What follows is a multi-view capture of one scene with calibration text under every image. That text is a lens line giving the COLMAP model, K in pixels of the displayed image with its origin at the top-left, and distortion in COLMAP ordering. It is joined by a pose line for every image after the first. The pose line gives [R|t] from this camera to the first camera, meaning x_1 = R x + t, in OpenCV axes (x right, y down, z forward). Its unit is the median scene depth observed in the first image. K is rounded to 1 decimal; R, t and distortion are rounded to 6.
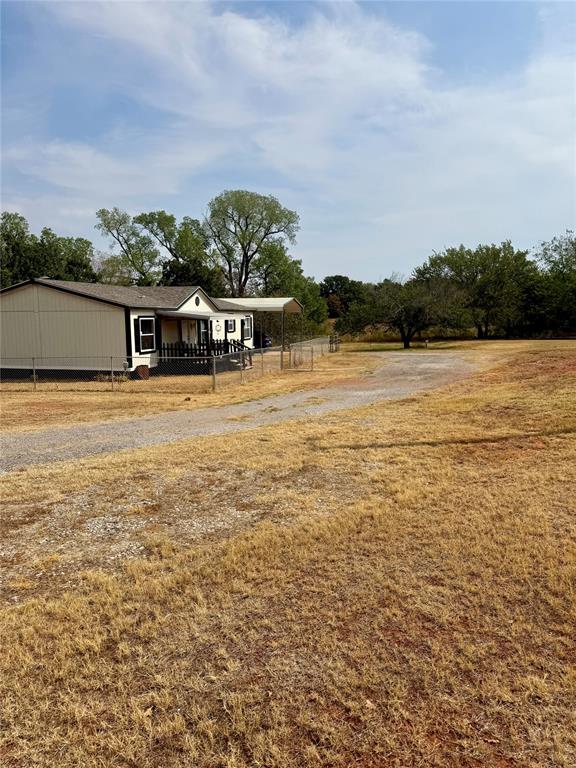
lens RADIAL K [[540.2, 0, 288.0], [0, 540.2, 384.0], [0, 0, 1]] dist [0.041364, -0.036462]
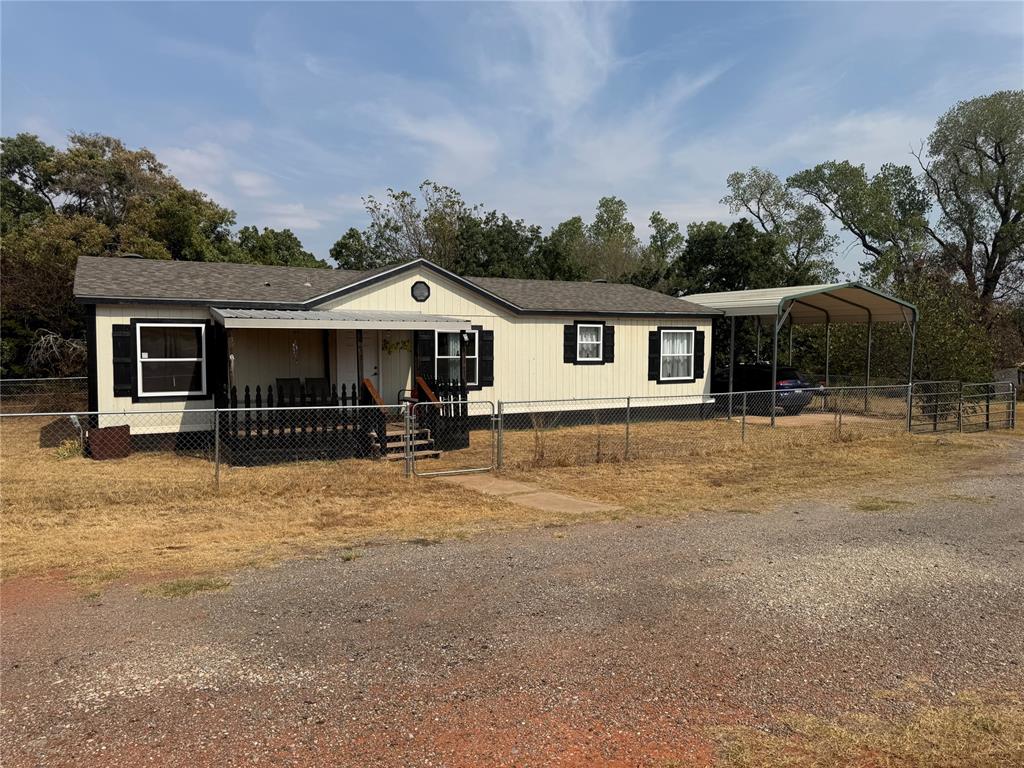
lens RADIAL K [[720.3, 0, 514.3], [0, 720.3, 406.1], [0, 0, 1]] dist [0.041364, -0.036462]
pose [[0.699936, 0.069207, -0.710845, 0.171270], [-0.092916, 0.995659, 0.005446, -0.036369], [0.708136, 0.062237, 0.703328, 0.341092]]
